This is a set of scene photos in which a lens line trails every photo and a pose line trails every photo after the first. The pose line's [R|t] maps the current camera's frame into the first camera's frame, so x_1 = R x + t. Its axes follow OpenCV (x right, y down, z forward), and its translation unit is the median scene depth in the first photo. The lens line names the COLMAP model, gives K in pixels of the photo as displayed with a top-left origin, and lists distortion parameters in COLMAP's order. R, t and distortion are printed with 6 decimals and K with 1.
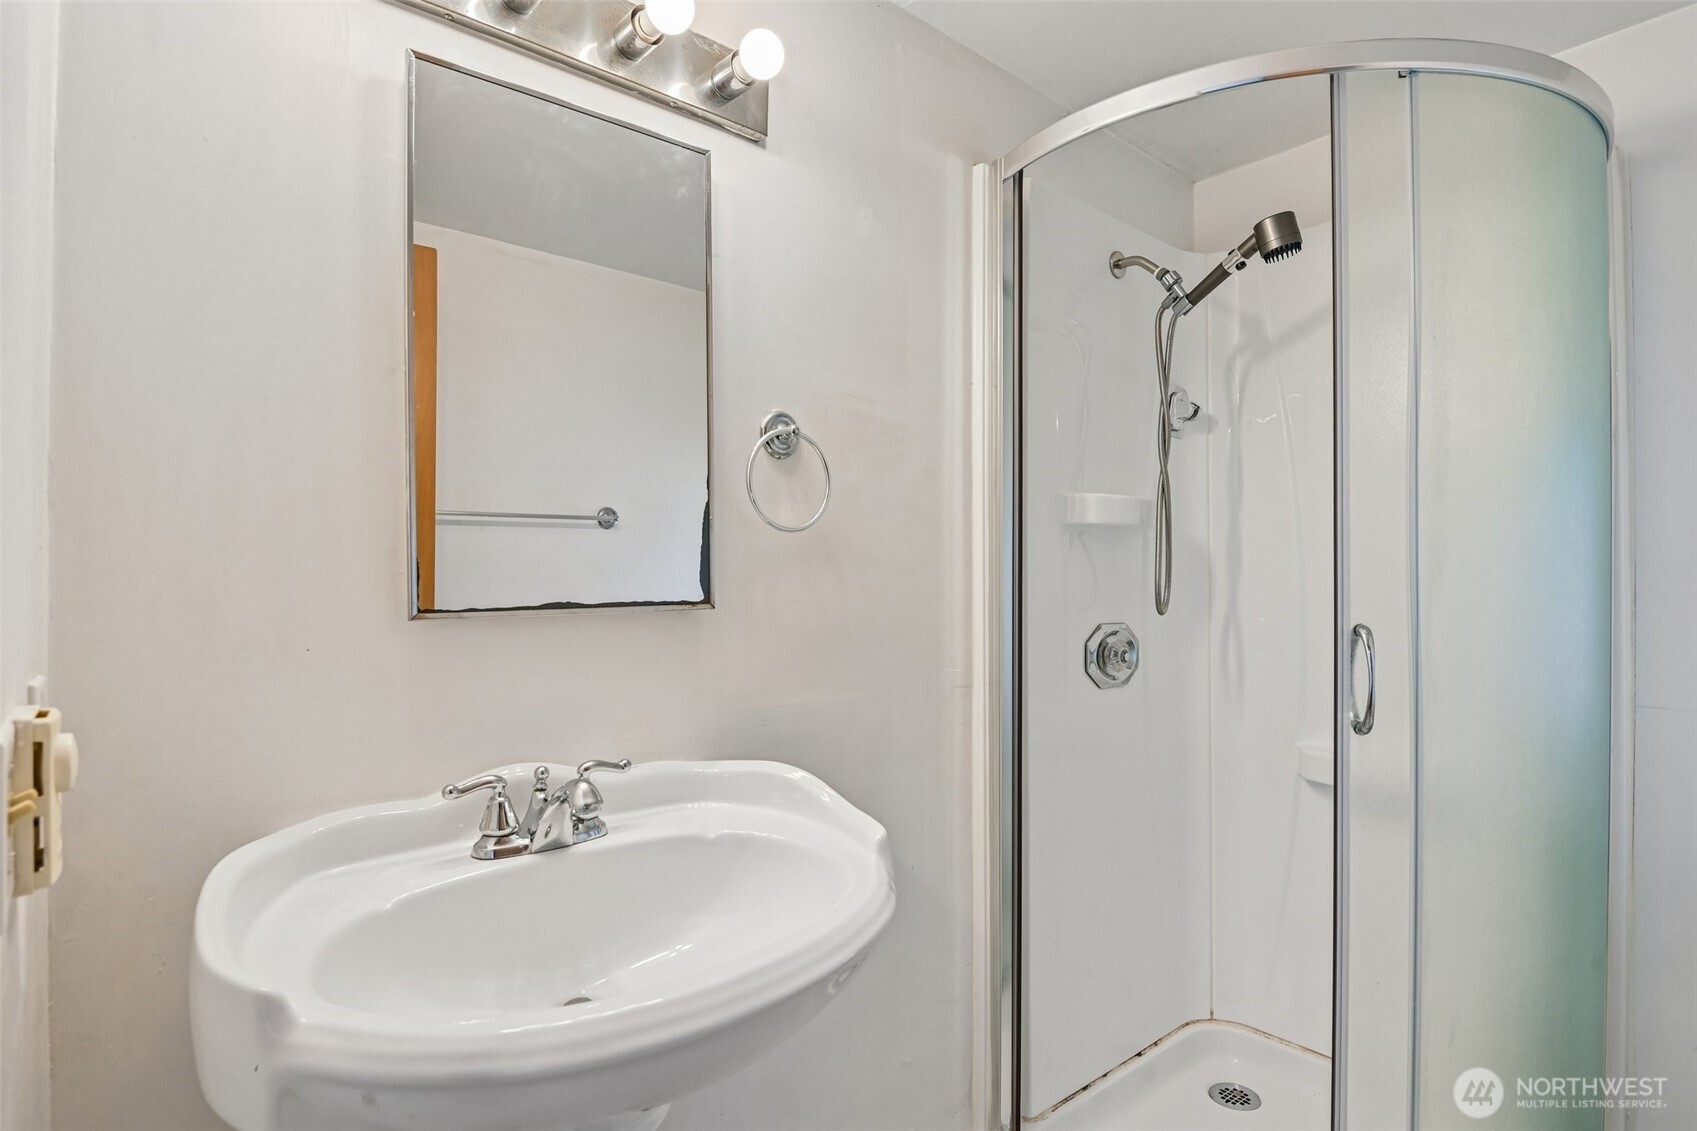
lens RADIAL K [[885.2, 0, 850.6], [0, 885.2, 573.8], [0, 0, 1]] dist [-0.015396, -0.005971]
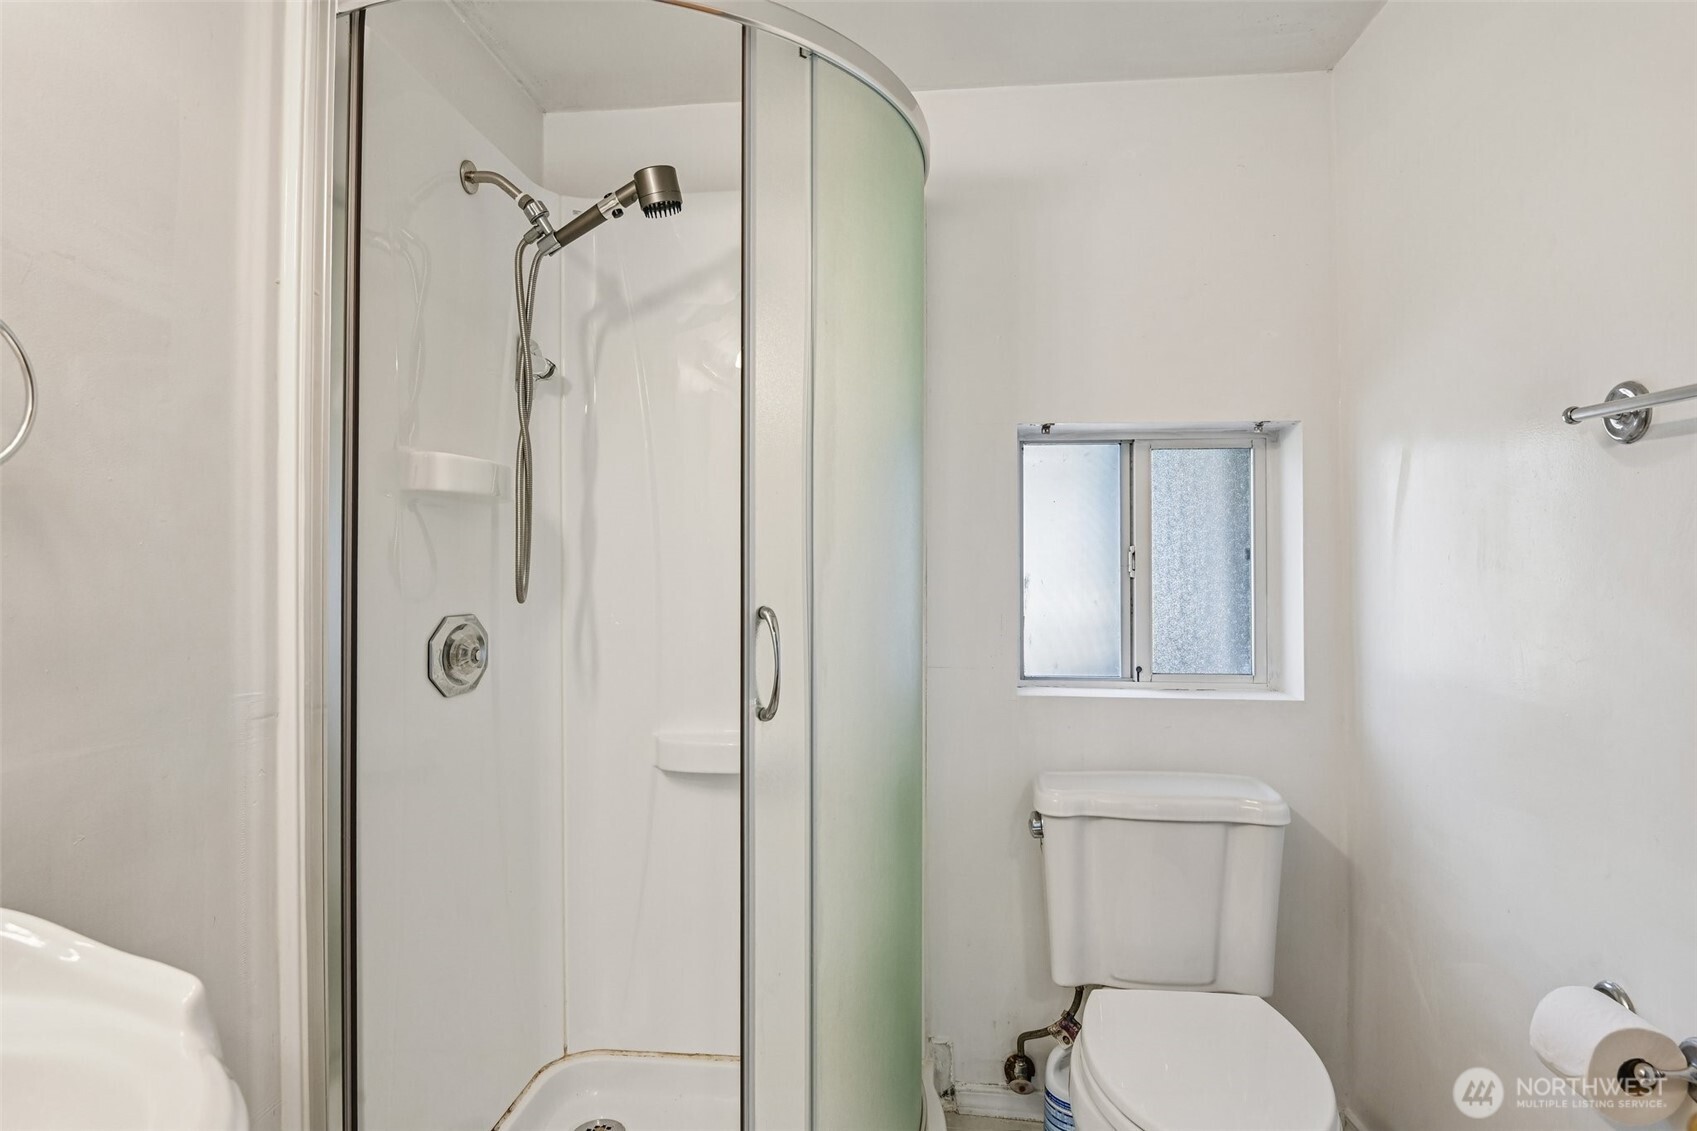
lens RADIAL K [[926.3, 0, 843.3], [0, 926.3, 548.5], [0, 0, 1]] dist [-0.015205, -0.007221]
pose [[0.711763, 0.006550, 0.702389, -0.051316], [-0.000569, 0.999962, -0.008748, 0.002133], [-0.702419, 0.005827, 0.711739, 0.155211]]
